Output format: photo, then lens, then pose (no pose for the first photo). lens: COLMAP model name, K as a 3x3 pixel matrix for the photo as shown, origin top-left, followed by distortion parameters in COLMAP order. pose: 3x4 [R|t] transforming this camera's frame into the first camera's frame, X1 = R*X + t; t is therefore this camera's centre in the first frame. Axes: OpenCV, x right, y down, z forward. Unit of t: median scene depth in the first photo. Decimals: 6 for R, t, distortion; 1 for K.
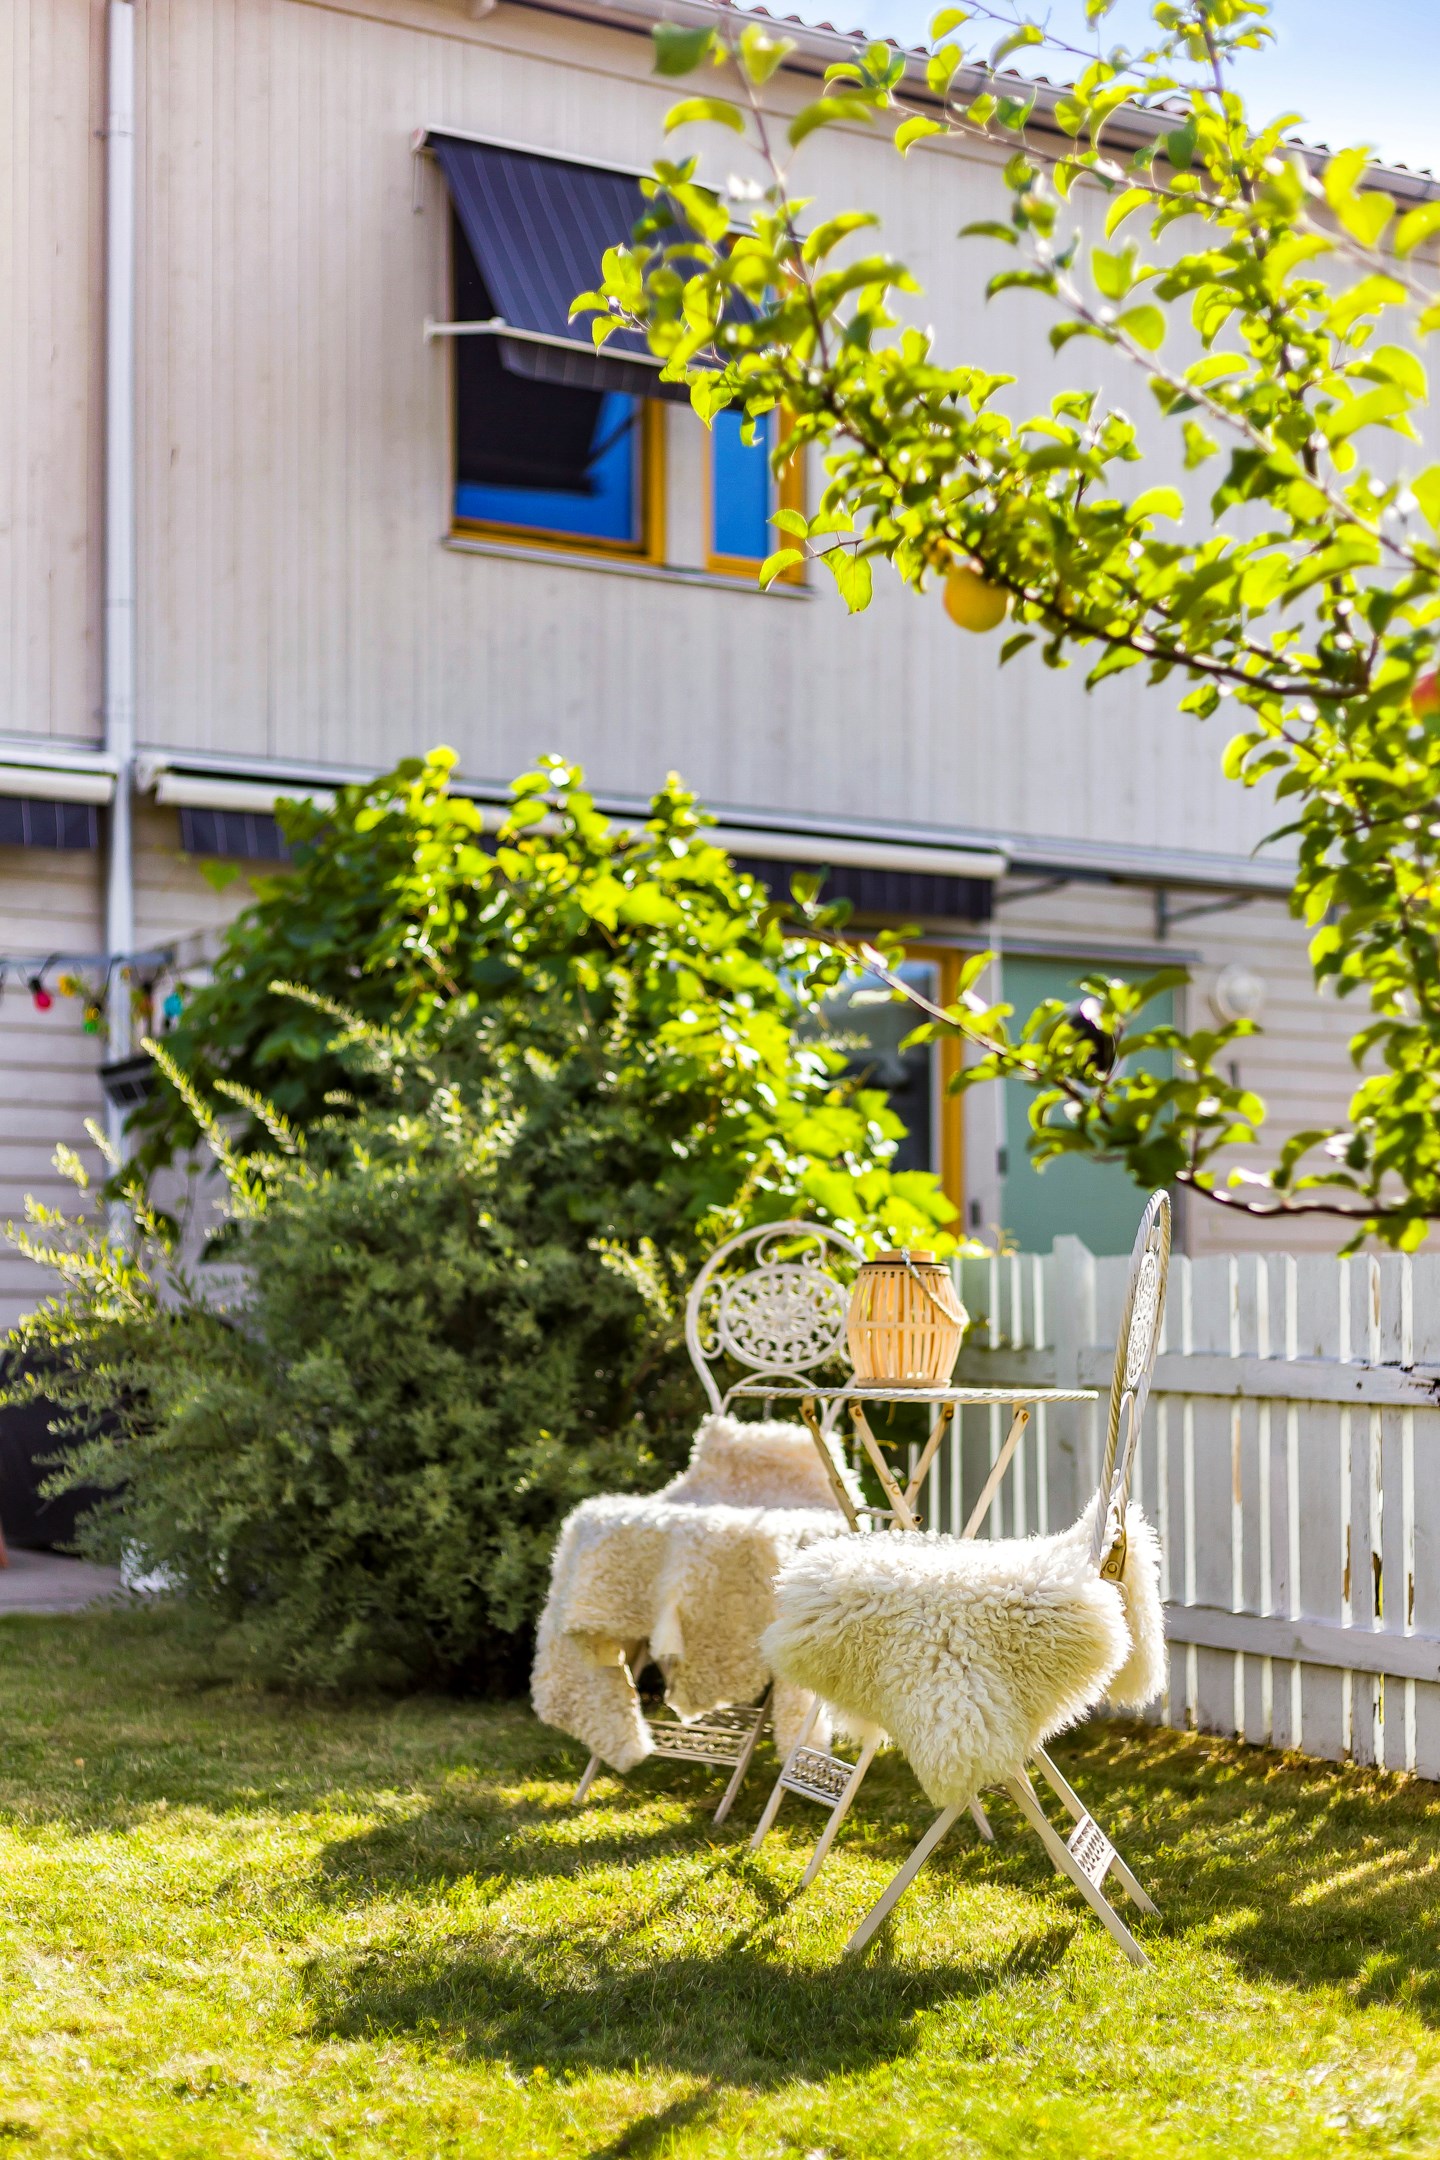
lens RADIAL K [[3381.3, 0, 720.0], [0, 3381.3, 1080.0], [0, 0, 1]] dist [-0.008014, 0.089739]
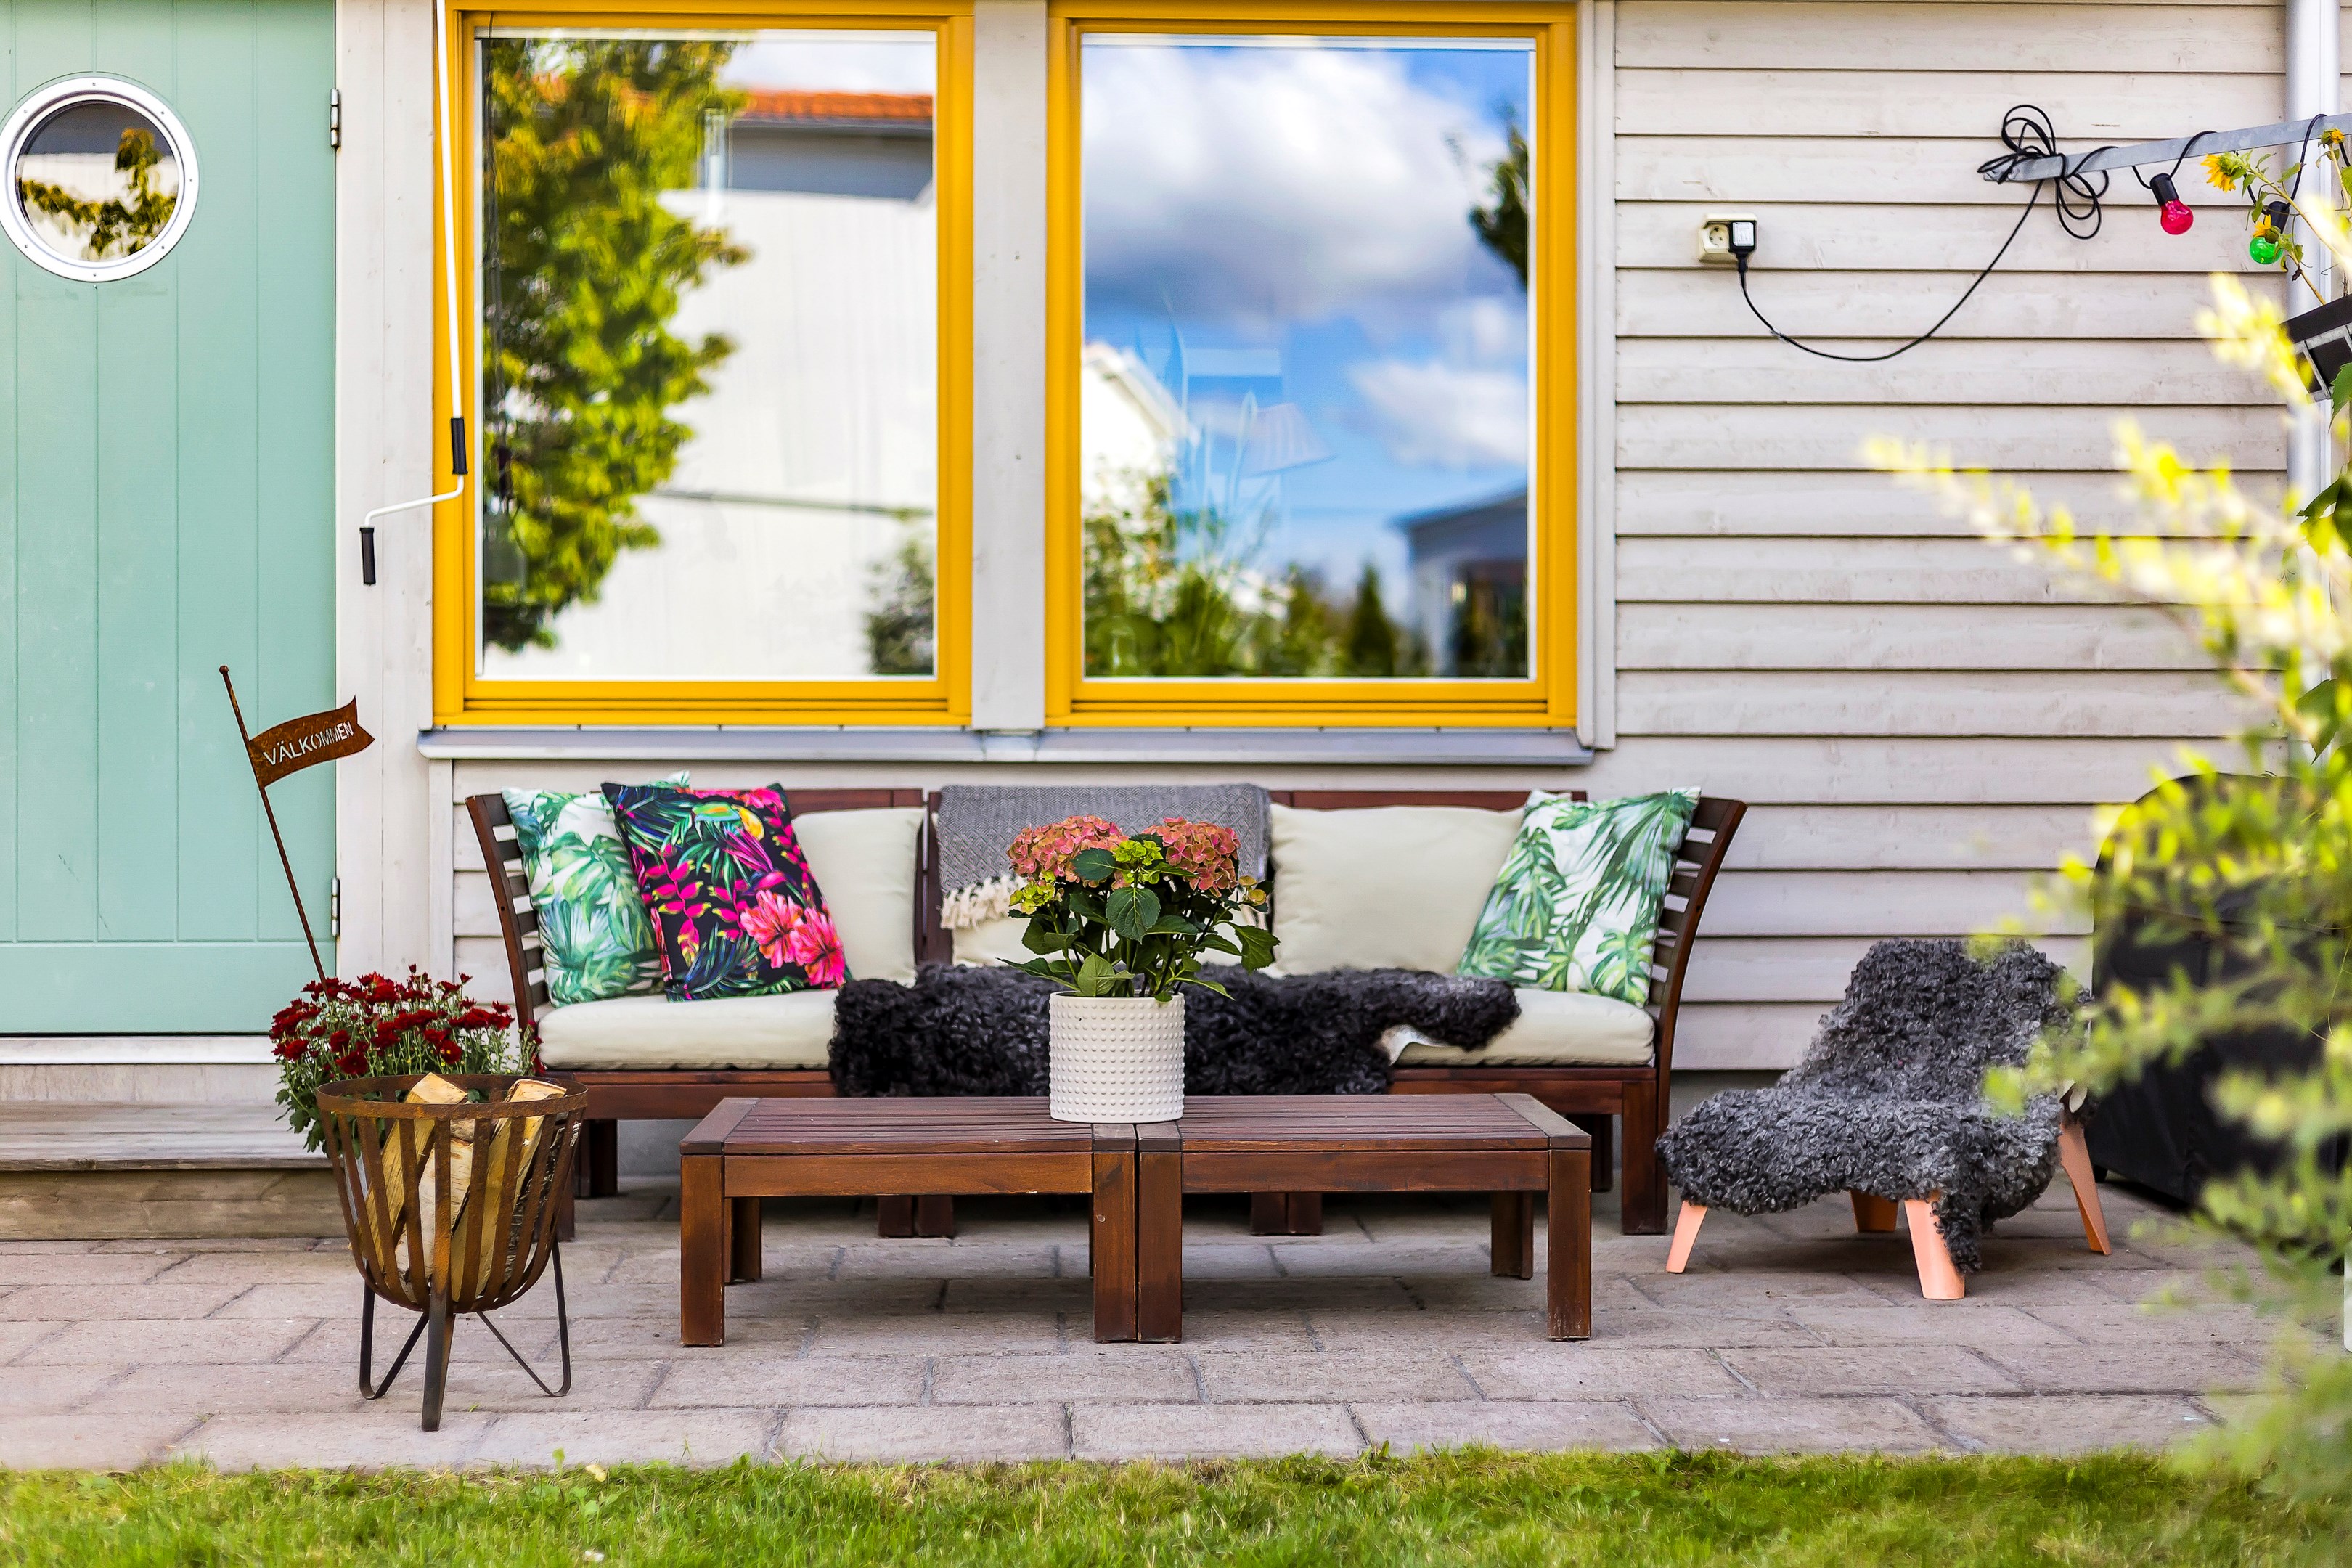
lens RADIAL K [[3681.8, 0, 1050.6], [0, 3681.8, 783.4], [0, 0, 1]] dist [-0.008014, 0.089739]
pose [[0.878202, 0.007969, -0.478223, -0.146643], [0.027510, 0.997364, 0.067138, 0.048305], [0.477497, -0.072116, 0.875669, 0.749382]]
